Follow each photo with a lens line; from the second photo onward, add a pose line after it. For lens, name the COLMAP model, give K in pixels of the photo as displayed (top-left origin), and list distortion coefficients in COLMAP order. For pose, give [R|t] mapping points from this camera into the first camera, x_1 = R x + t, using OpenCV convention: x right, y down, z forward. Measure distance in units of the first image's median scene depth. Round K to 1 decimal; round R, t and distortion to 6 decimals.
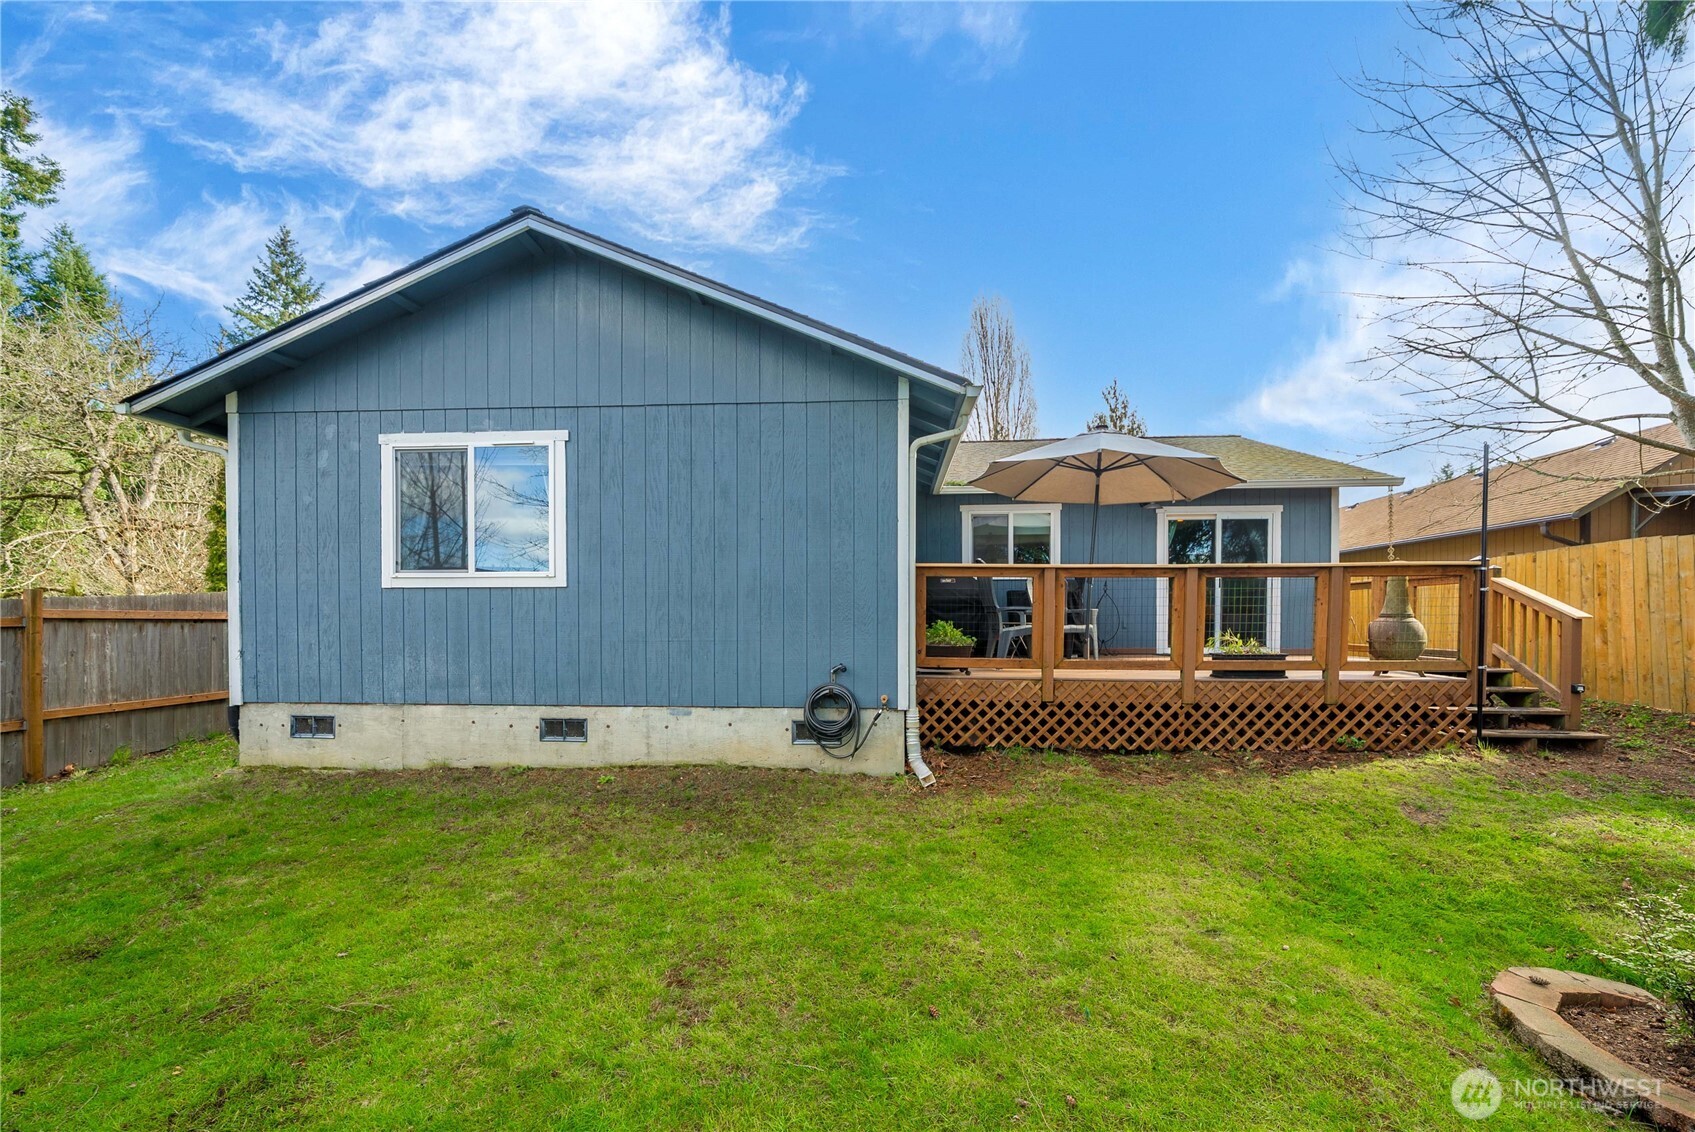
lens RADIAL K [[610.3, 0, 844.0], [0, 610.3, 630.1], [0, 0, 1]] dist [-0.006056, -0.000028]
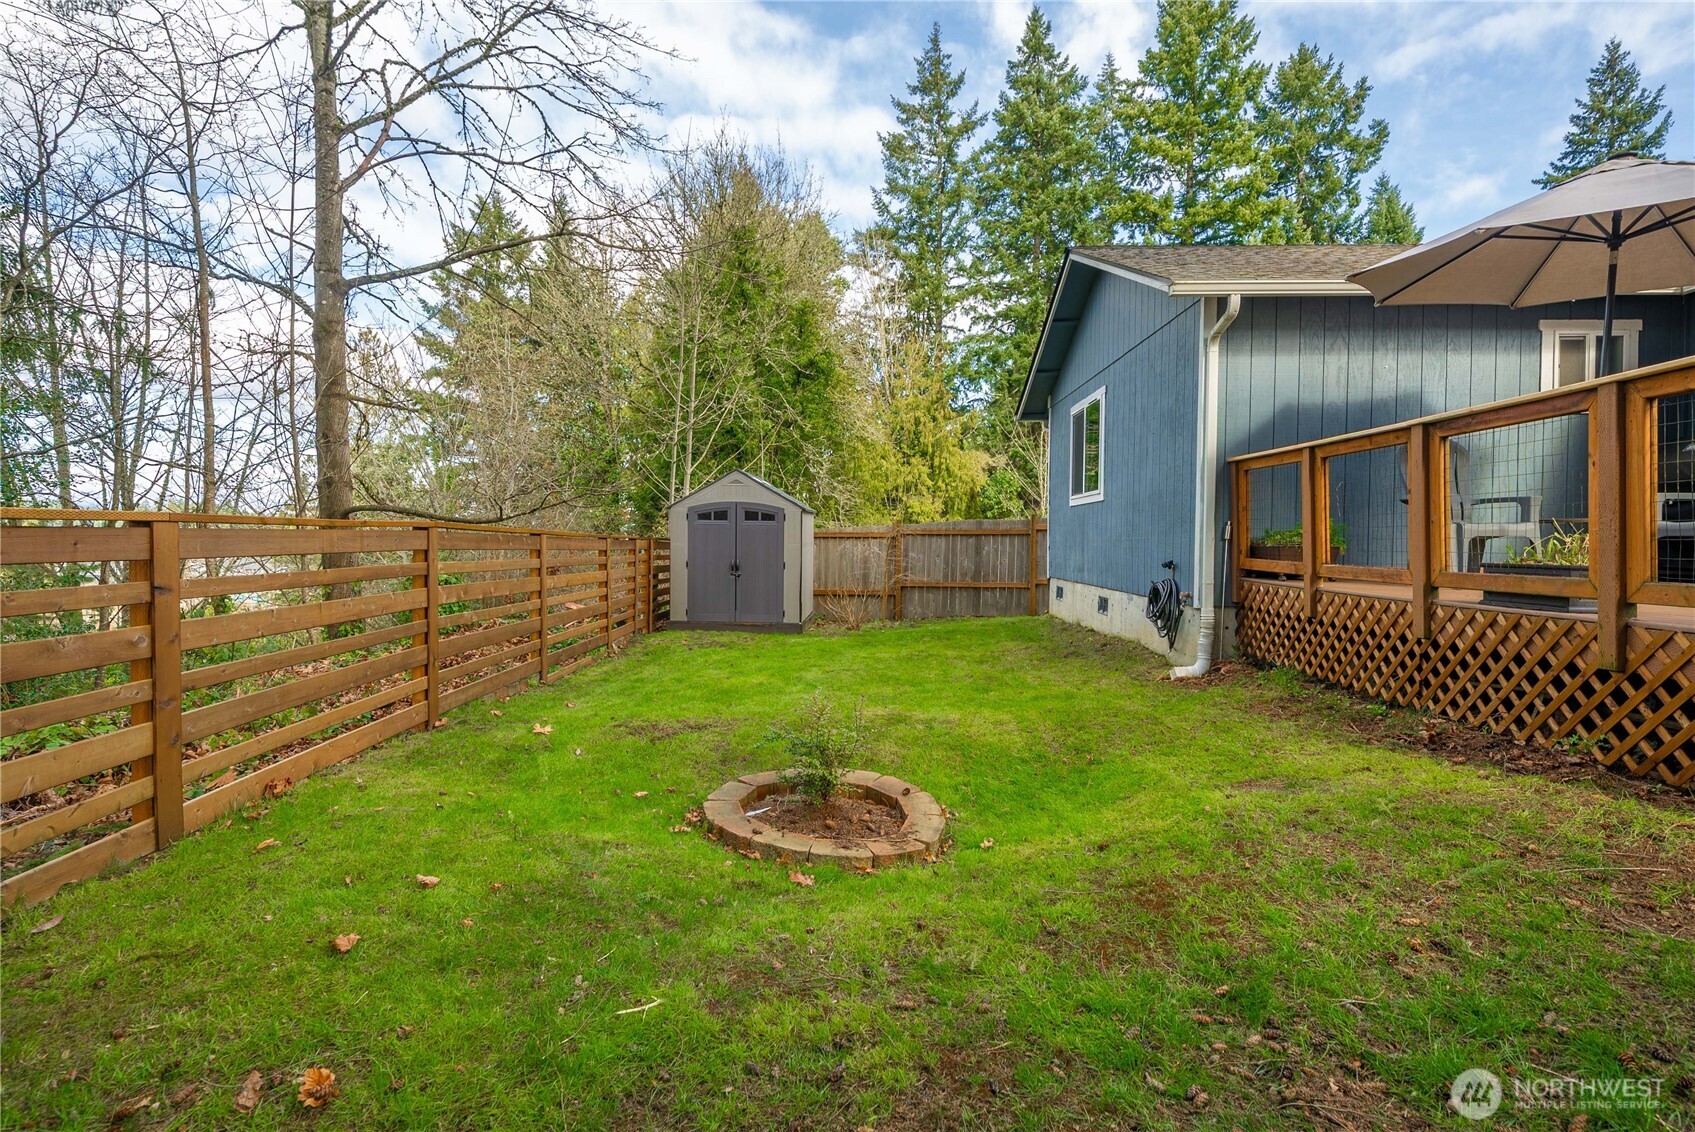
lens RADIAL K [[840.3, 0, 847.5], [0, 840.3, 566.0], [0, 0, 1]] dist [-0.003922, 0.000306]
pose [[0.025345, 0.029155, -0.999254, 1.372239], [-0.039323, 0.998830, 0.028145, 0.044289], [0.998905, 0.038580, 0.026461, 0.370716]]
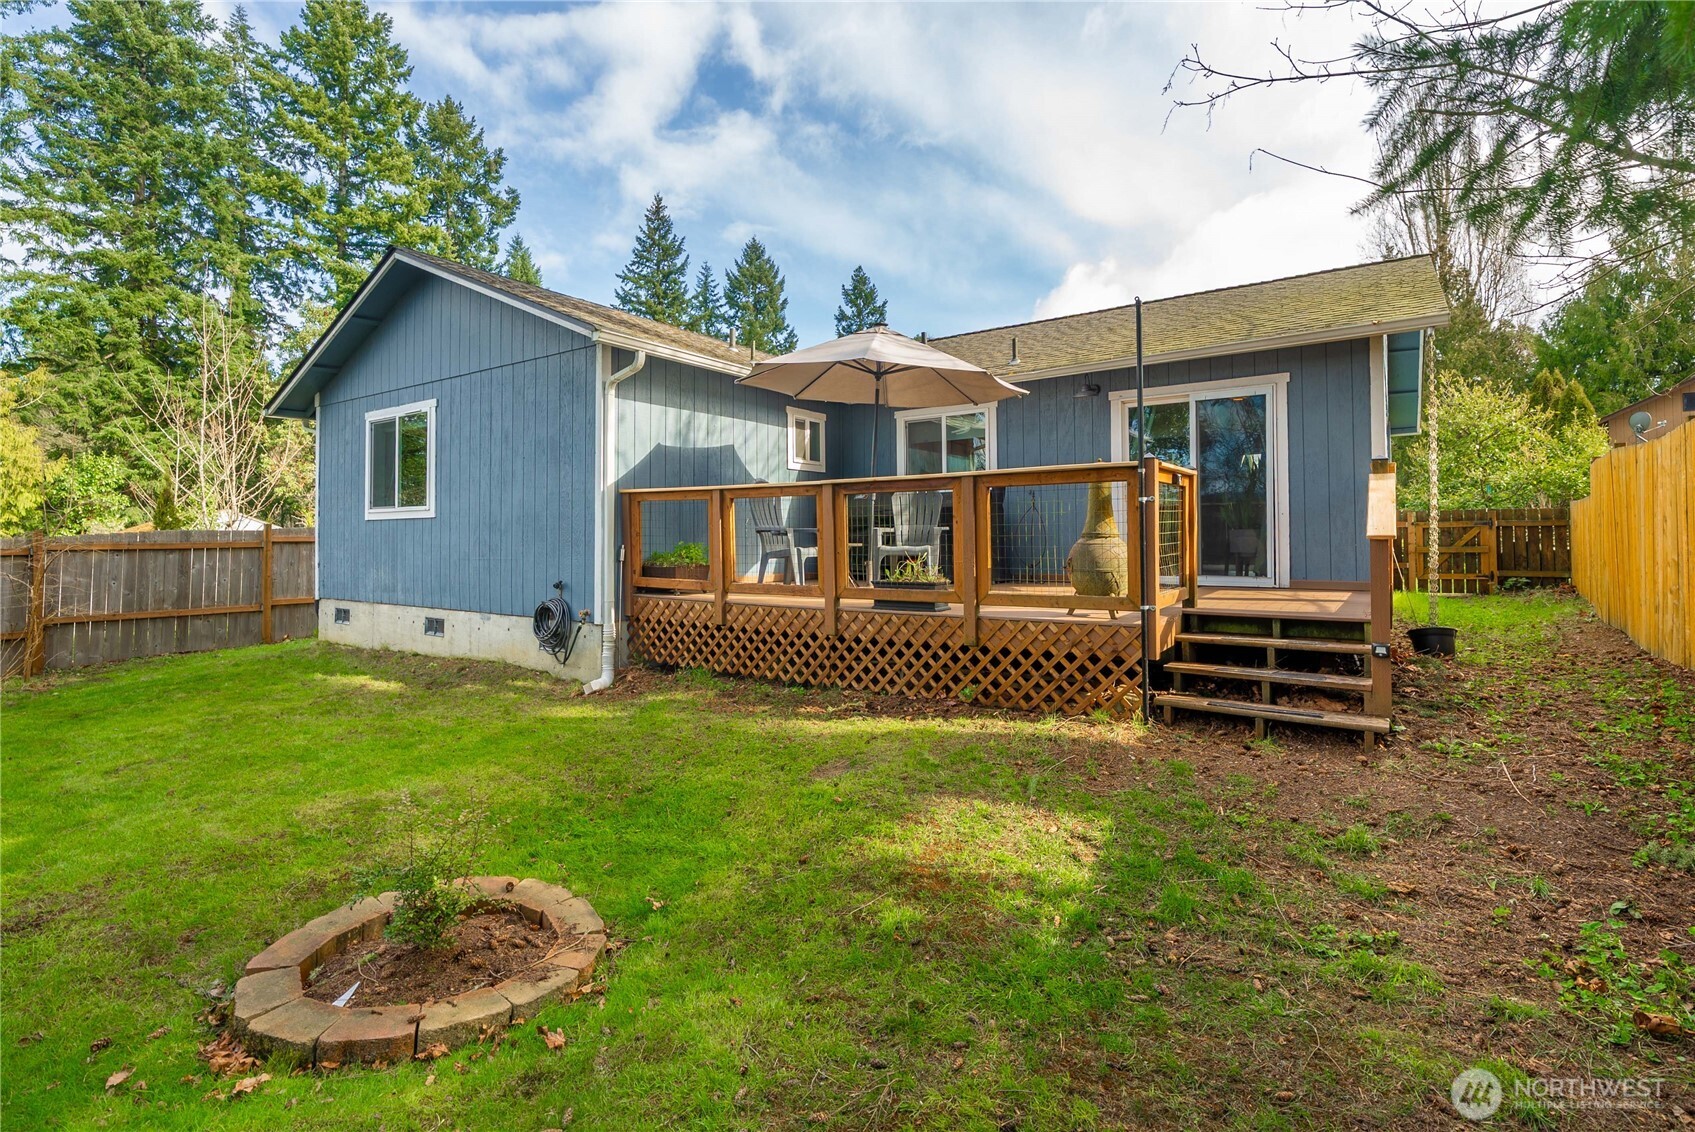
lens RADIAL K [[770.6, 0, 852.6], [0, 770.6, 527.7], [0, 0, 1]] dist [-0.001688, -0.000406]
pose [[0.855773, -0.012372, -0.517204, 1.135765], [-0.011773, 0.998989, -0.043376, 0.012486], [0.517218, 0.043209, 0.854762, 0.046510]]
